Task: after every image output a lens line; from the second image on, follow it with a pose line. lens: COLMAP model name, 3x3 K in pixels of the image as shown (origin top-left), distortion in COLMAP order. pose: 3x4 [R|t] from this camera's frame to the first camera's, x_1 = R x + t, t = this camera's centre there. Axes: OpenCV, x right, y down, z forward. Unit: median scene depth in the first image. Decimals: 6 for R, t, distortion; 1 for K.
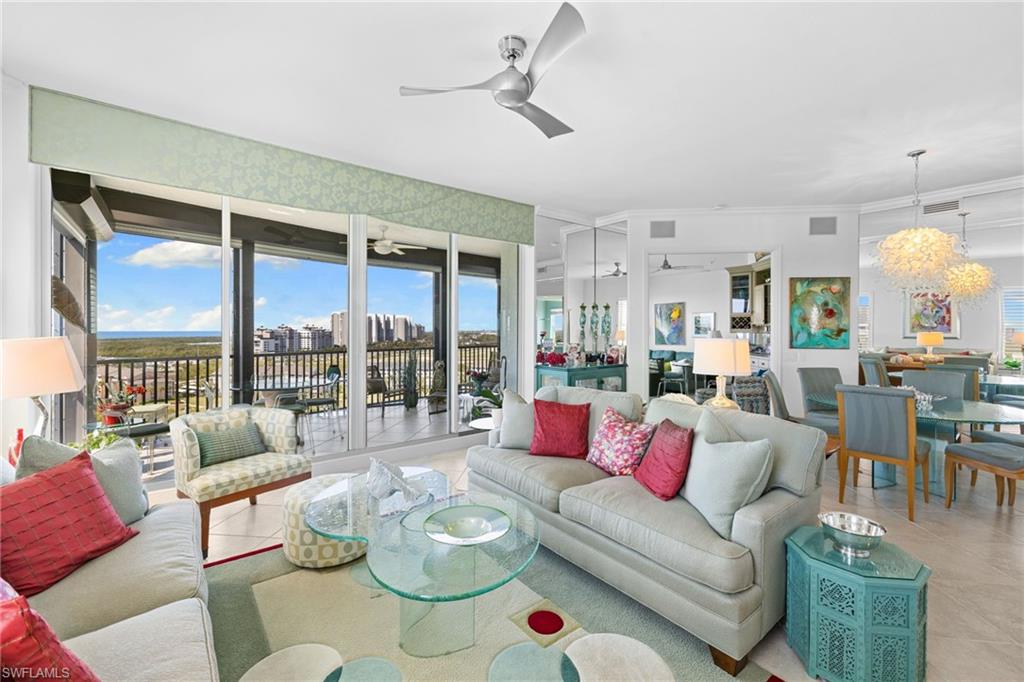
lens RADIAL K [[428.7, 0, 513.7], [0, 428.7, 330.3], [0, 0, 1]] dist [0.001018, 0.000226]
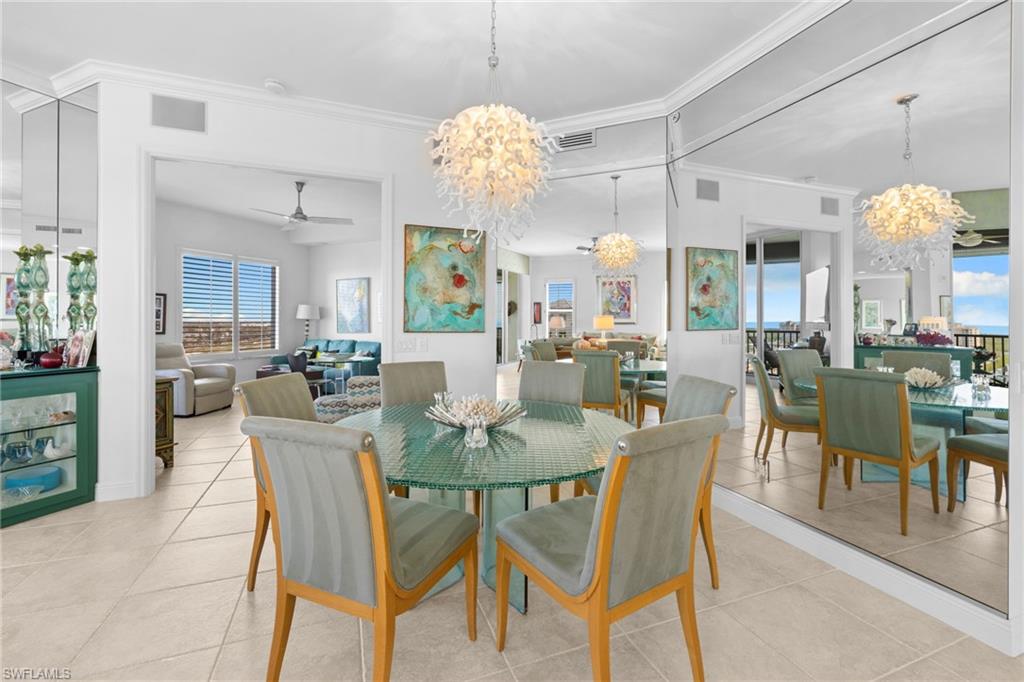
lens RADIAL K [[439.0, 0, 506.2], [0, 439.0, 320.8], [0, 0, 1]] dist [0.001539, 0.000152]
pose [[0.888000, 0.000917, 0.459842, 0.458921], [-0.000939, 1.000000, -0.000181, 0.023769], [-0.459842, -0.000271, 0.888001, 0.322559]]
